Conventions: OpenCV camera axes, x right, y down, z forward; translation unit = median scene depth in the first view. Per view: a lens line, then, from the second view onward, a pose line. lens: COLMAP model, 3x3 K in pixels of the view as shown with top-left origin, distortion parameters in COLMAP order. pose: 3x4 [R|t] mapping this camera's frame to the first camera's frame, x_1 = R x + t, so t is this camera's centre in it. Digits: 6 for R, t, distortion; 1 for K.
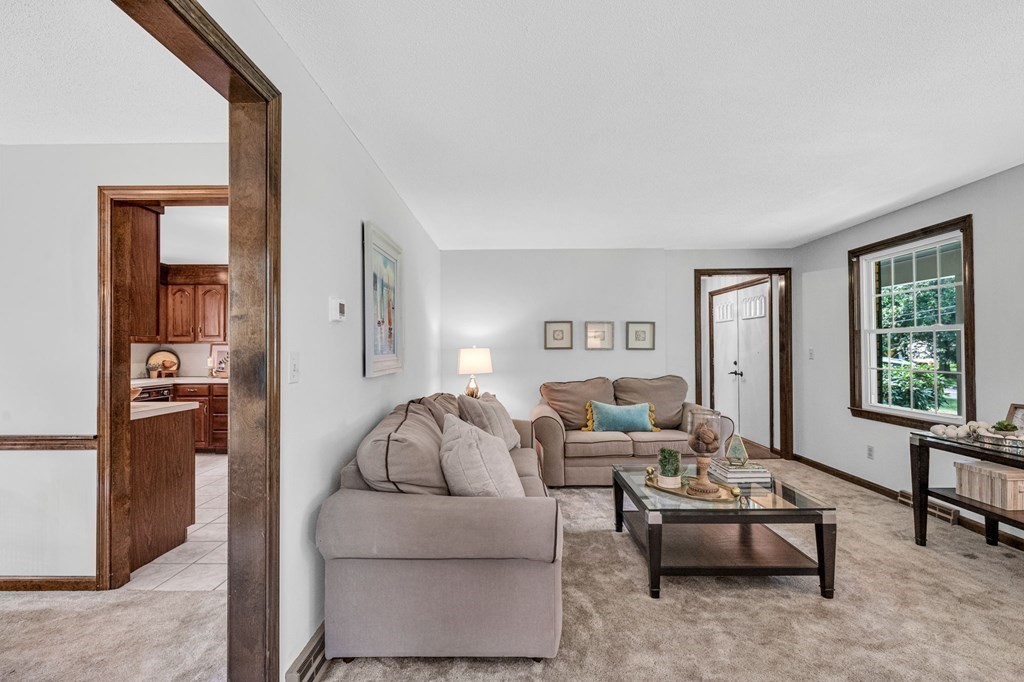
lens RADIAL K [[472.2, 0, 512.5], [0, 472.2, 344.2], [0, 0, 1]] dist [-0.000042, 0.000682]
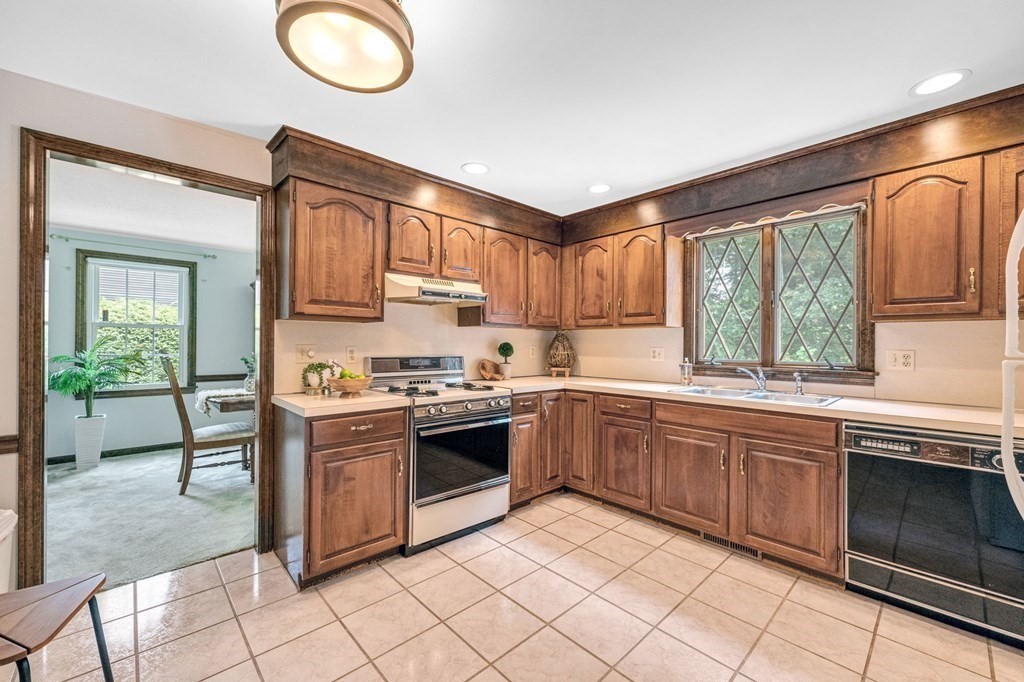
lens RADIAL K [[406.0, 0, 511.9], [0, 406.0, 341.8], [0, 0, 1]] dist [-0.001075, -0.000064]
pose [[-0.725395, -0.000423, -0.688333, -0.457203], [0.005113, 0.999969, -0.006003, 0.028935], [0.688314, -0.007874, -0.725370, 1.568699]]
